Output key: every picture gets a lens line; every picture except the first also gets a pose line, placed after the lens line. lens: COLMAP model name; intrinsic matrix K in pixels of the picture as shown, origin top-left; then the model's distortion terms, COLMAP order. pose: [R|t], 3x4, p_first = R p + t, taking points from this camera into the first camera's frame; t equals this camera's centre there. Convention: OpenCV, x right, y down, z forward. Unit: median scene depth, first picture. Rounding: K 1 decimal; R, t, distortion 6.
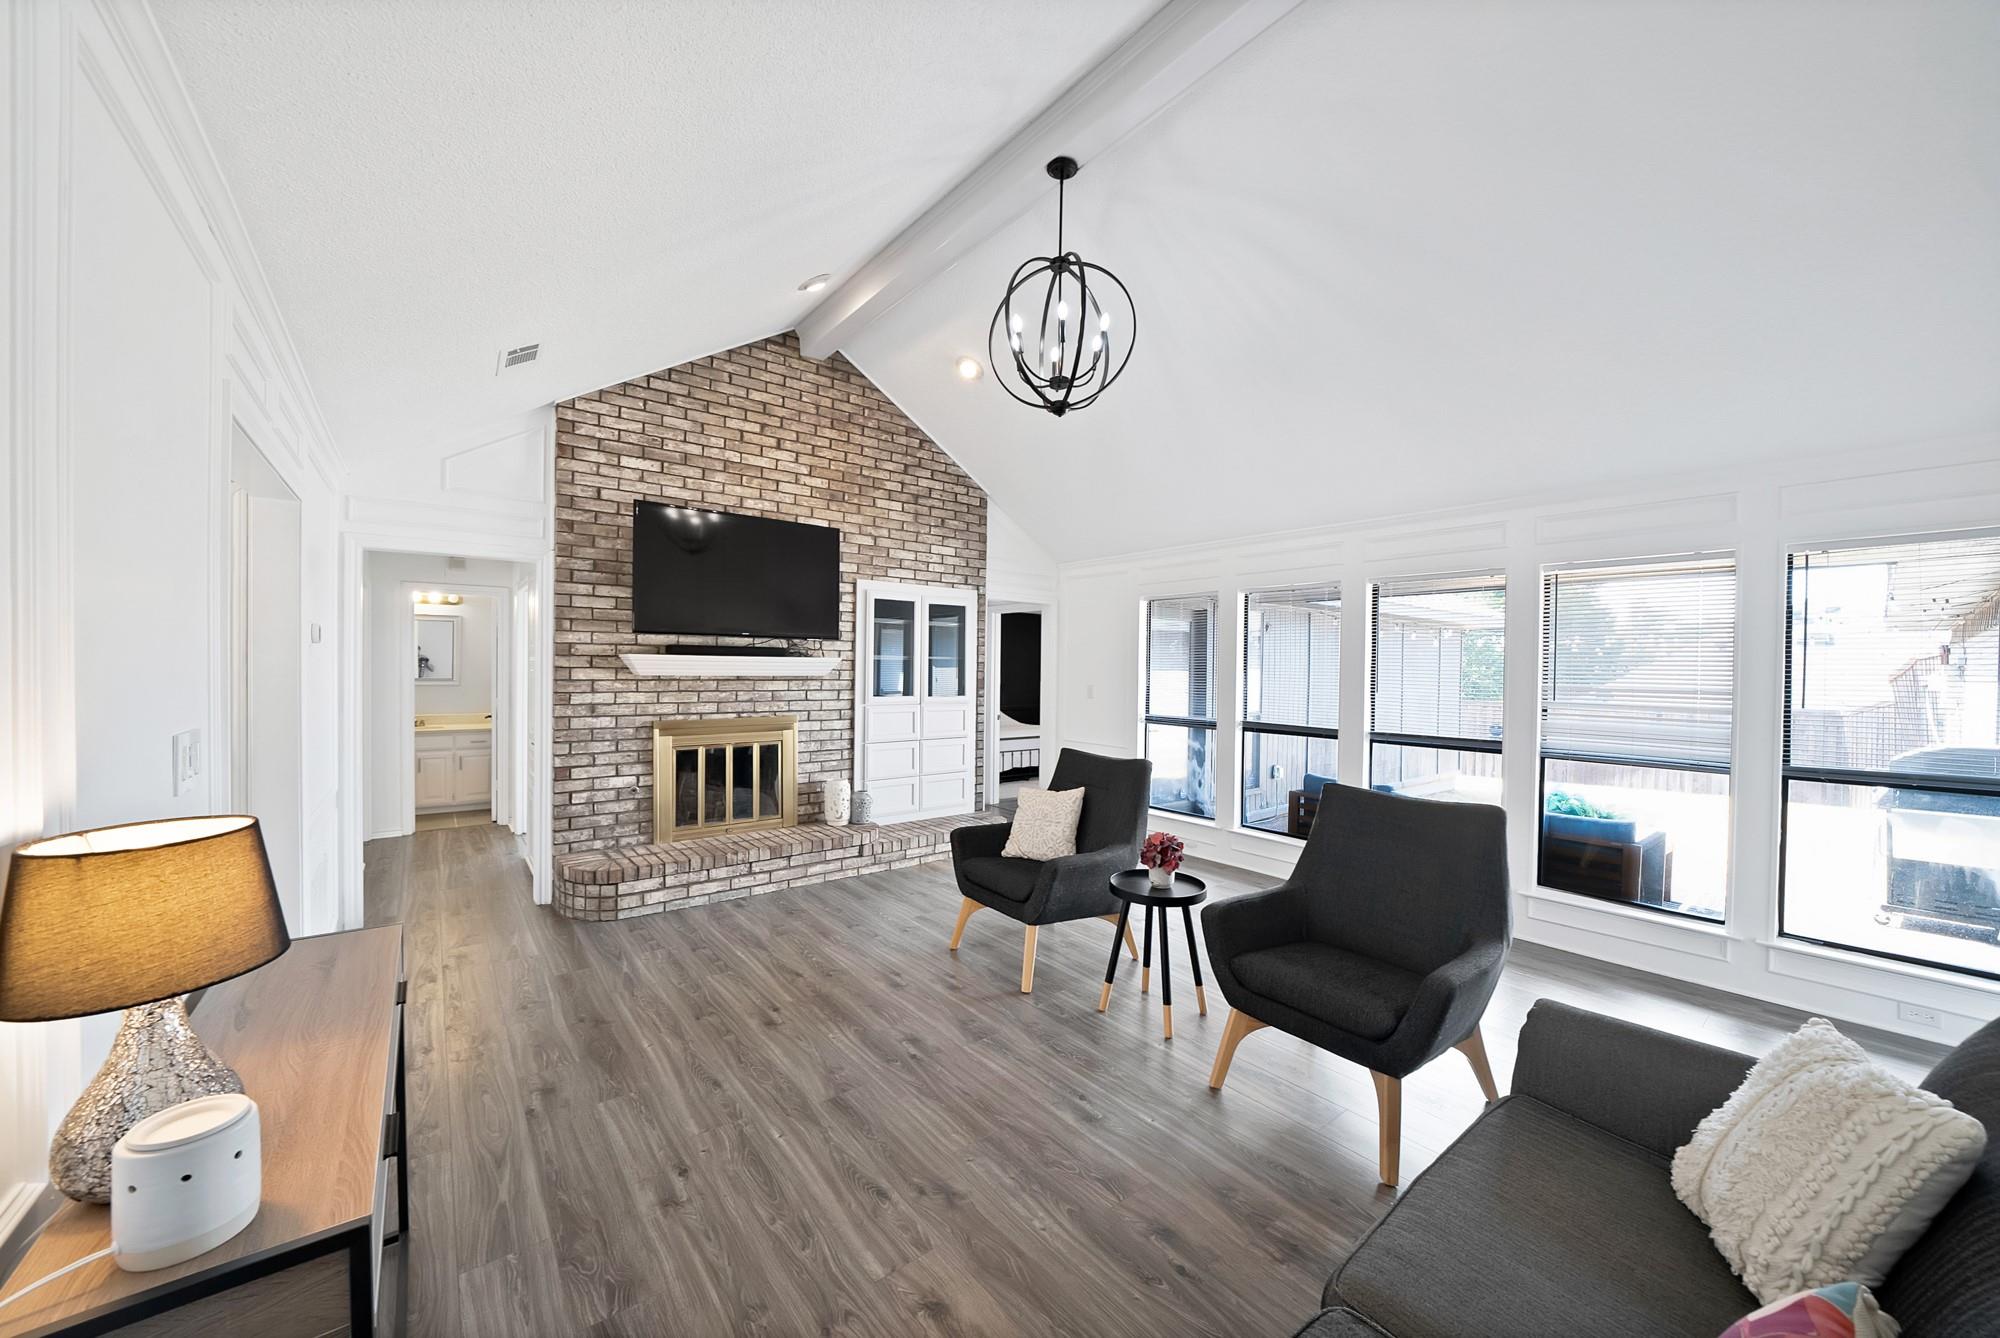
lens RADIAL K [[721.3, 0, 1000.3], [0, 721.3, 673.6], [0, 0, 1]] dist [-0.020112, 0.000467]
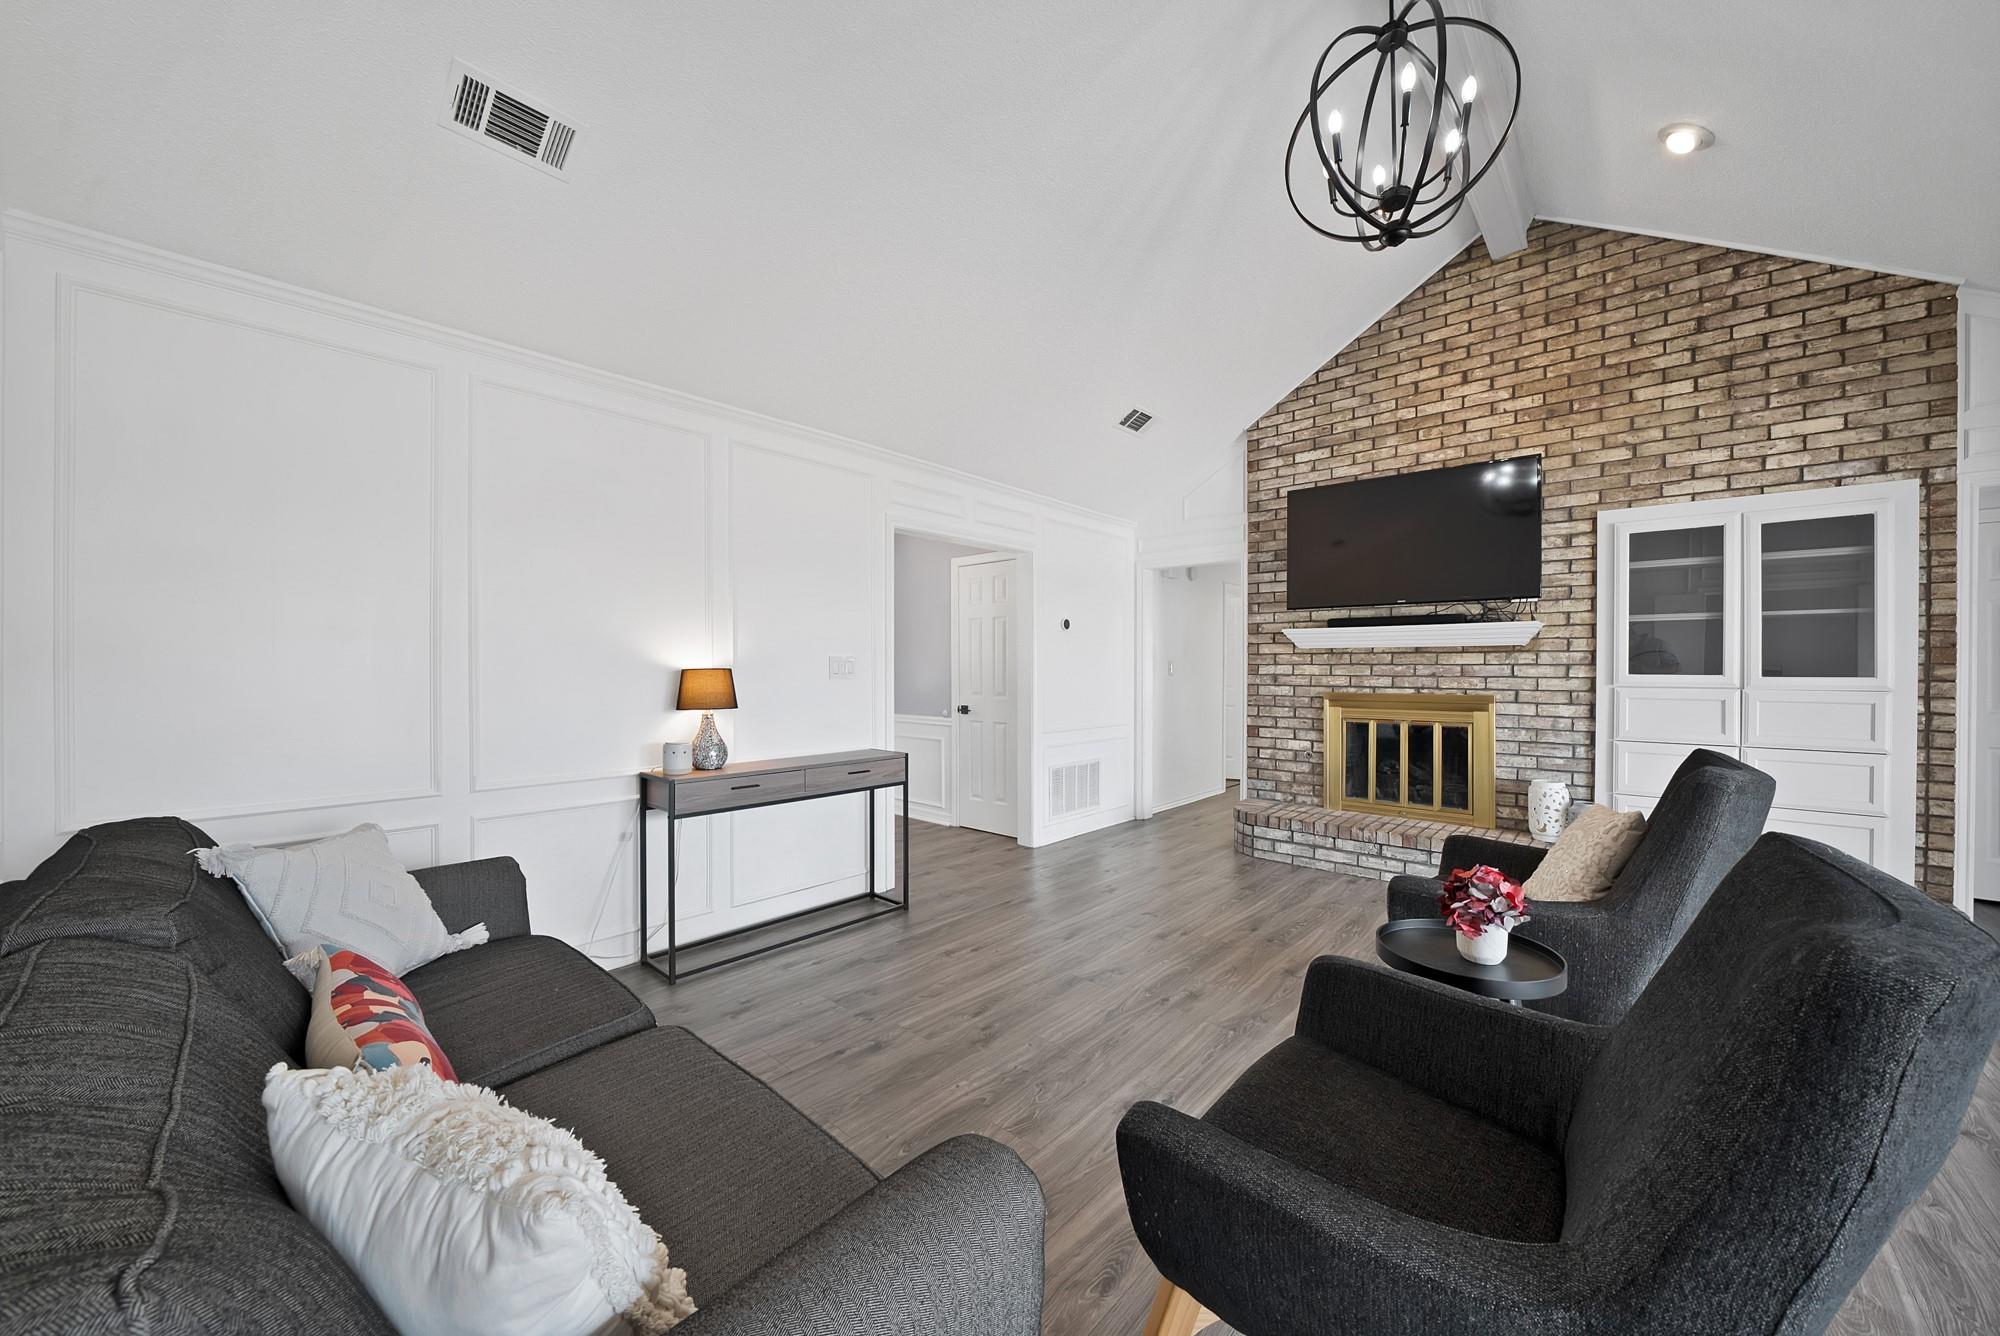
lens RADIAL K [[721.3, 0, 999.8], [0, 721.3, 669.6], [0, 0, 1]] dist [-0.020112, 0.000467]
pose [[0.165193, -0.008845, -0.986222, 0.447524], [-0.008660, 0.999908, -0.010418, 0.044415], [0.986223, 0.010262, 0.165101, 0.320476]]
